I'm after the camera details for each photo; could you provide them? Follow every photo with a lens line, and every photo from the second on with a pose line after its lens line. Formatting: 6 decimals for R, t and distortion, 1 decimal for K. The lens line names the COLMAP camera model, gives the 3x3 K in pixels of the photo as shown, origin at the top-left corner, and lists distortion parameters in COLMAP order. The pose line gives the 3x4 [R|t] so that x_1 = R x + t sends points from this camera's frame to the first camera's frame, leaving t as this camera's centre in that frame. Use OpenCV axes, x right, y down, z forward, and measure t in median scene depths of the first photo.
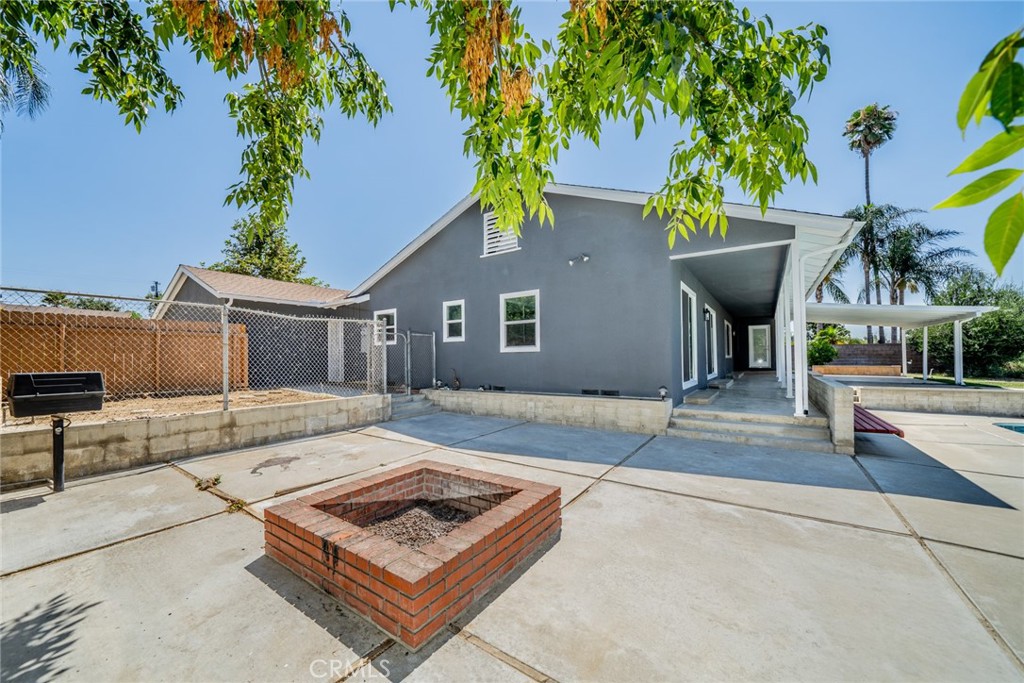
lens RADIAL K [[372.8, 0, 504.3], [0, 372.8, 348.1], [0, 0, 1]] dist [-0.007144, -0.000167]
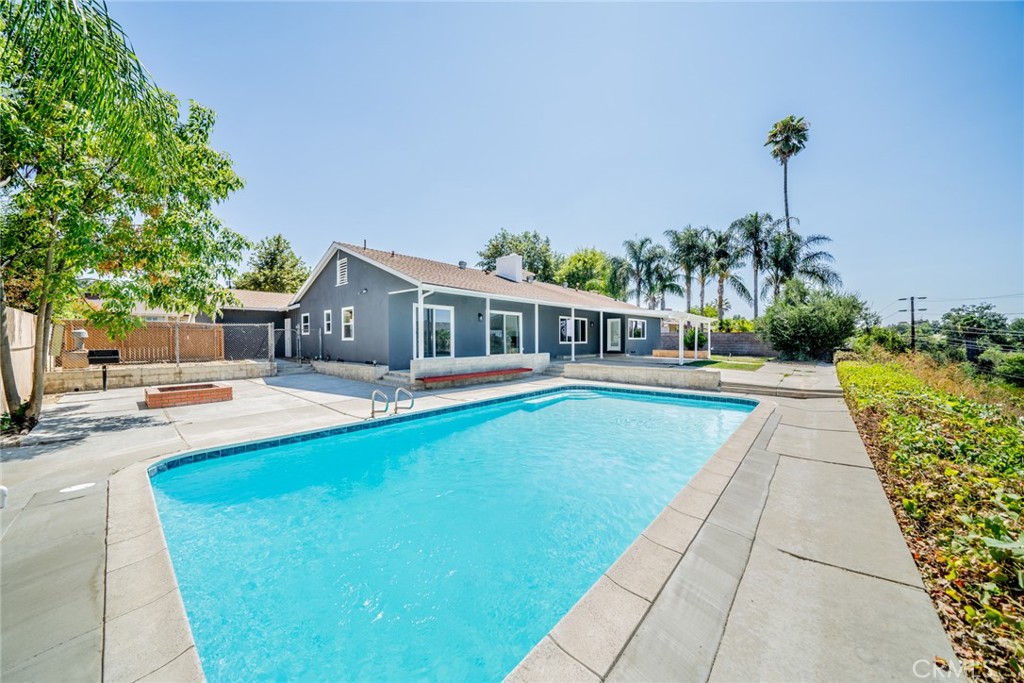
lens RADIAL K [[353.4, 0, 512.6], [0, 353.4, 340.2], [0, 0, 1]] dist [-0.002607, -0.000122]
pose [[0.992965, 0.010419, -0.117947, 1.029833], [-0.006797, 0.999494, 0.031069, -0.050505], [0.118211, -0.030049, 0.992534, -0.602892]]
